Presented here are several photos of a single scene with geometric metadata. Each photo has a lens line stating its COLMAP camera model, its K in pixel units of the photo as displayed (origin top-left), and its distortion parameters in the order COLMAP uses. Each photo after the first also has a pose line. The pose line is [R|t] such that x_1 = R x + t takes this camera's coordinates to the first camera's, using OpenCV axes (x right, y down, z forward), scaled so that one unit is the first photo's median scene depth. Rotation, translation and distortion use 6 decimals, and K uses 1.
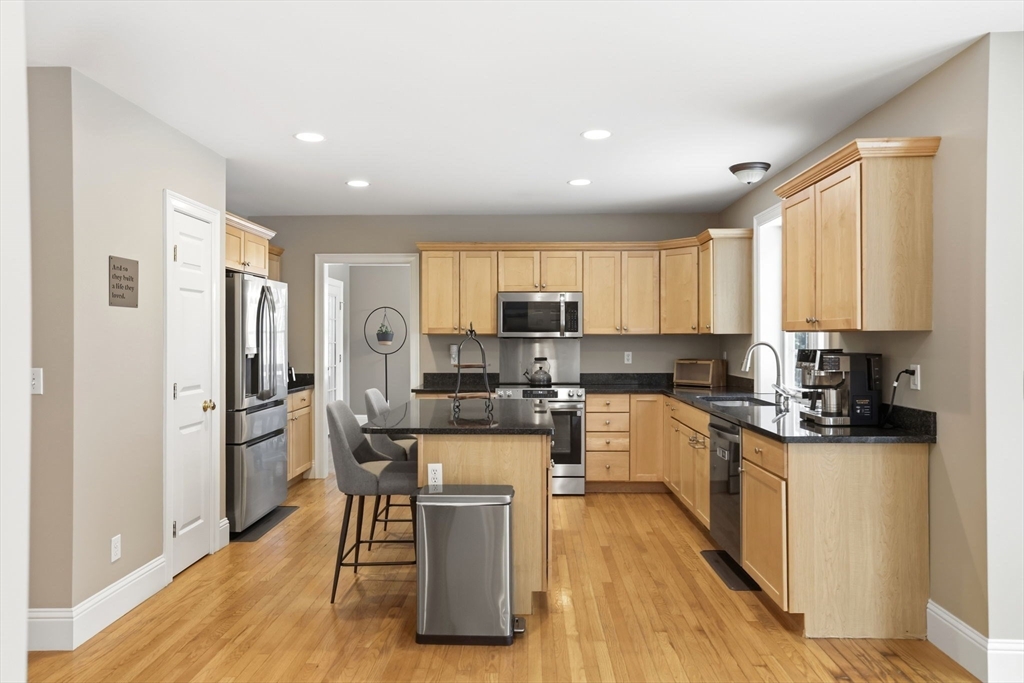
lens RADIAL K [[447.4, 0, 513.3], [0, 447.4, 335.5], [0, 0, 1]] dist [-0.011966, 0.000624]
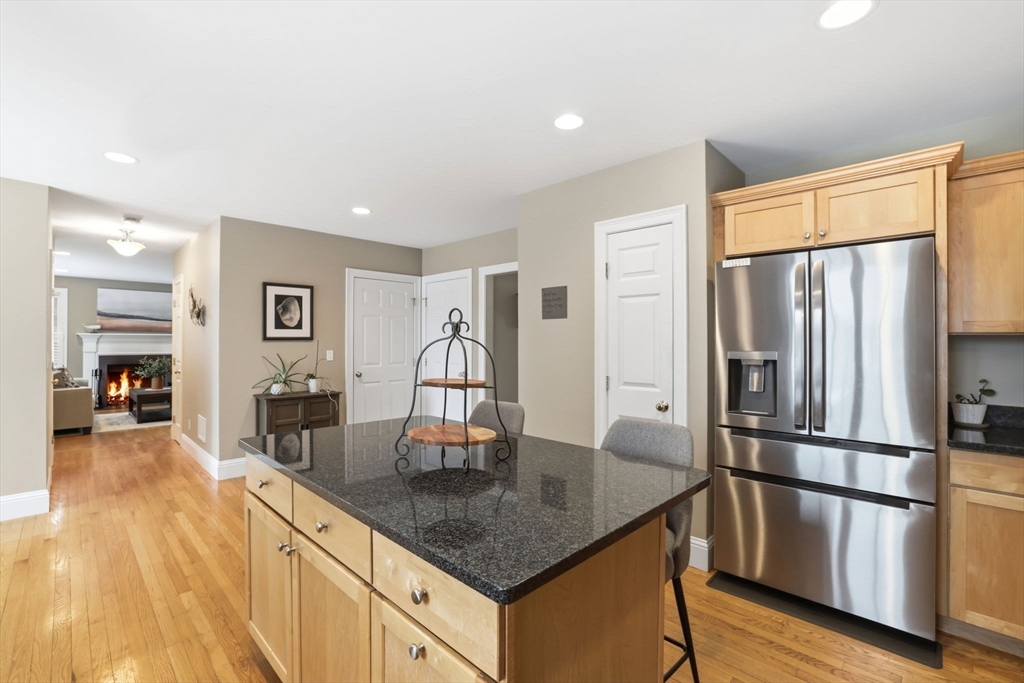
lens RADIAL K [[447.4, 0, 519.1], [0, 447.4, 342.1], [0, 0, 1]] dist [-0.011966, 0.000624]
pose [[-0.601220, 0.003505, -0.799076, 0.367666], [0.001986, 0.999994, 0.002892, 0.010240], [0.799081, 0.000152, -0.601223, 1.565723]]
